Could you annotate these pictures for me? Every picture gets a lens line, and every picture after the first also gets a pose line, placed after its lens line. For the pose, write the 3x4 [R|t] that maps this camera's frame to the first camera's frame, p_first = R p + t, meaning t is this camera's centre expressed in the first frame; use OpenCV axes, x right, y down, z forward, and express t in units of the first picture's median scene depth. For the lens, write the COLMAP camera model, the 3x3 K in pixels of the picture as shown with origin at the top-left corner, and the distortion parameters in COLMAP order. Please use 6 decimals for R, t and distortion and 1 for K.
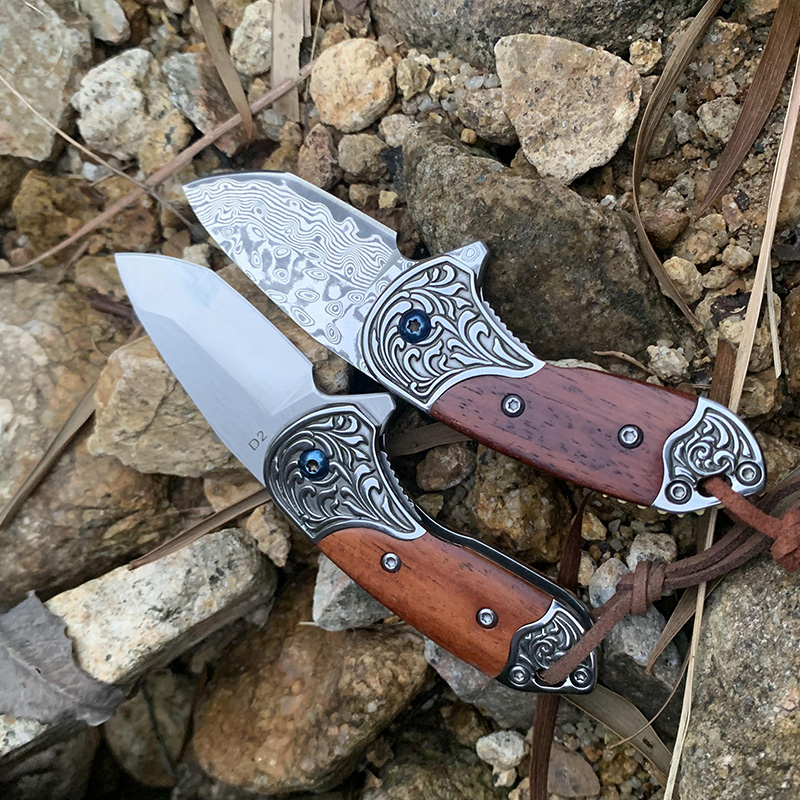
lens RADIAL K [[784.5, 0, 400.0], [0, 784.5, 400.0], [0, 0, 1]] dist [0.090334, -0.146312]
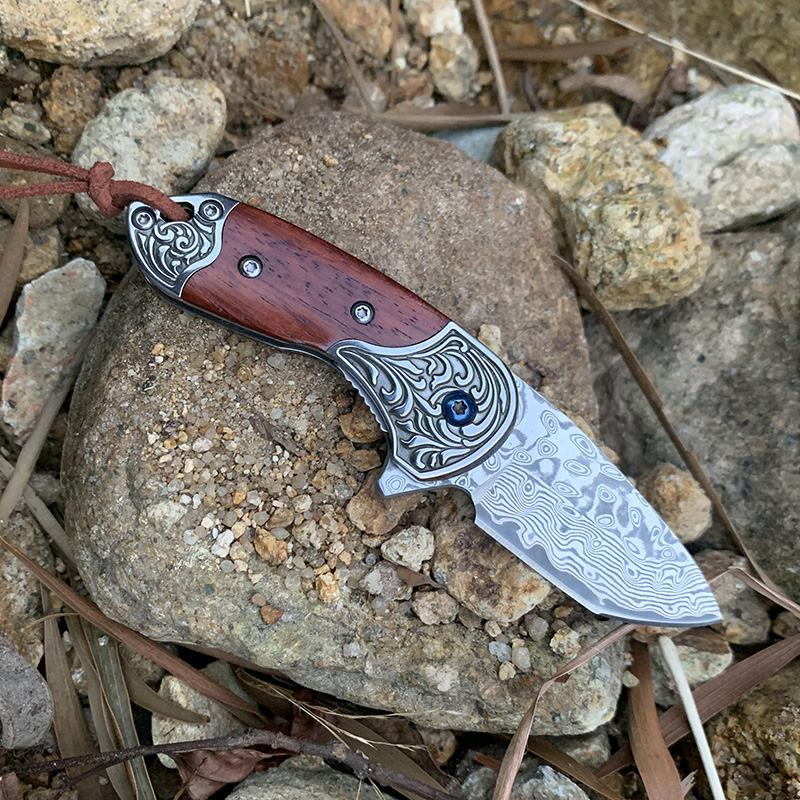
lens RADIAL K [[784.5, 0, 400.0], [0, 784.5, 400.0], [0, 0, 1]] dist [0.090334, -0.146312]
pose [[-0.987842, -0.046276, 0.148415, -0.050425], [0.073590, -0.980129, 0.184205, -0.262198], [0.136941, 0.192887, 0.971618, 0.068541]]
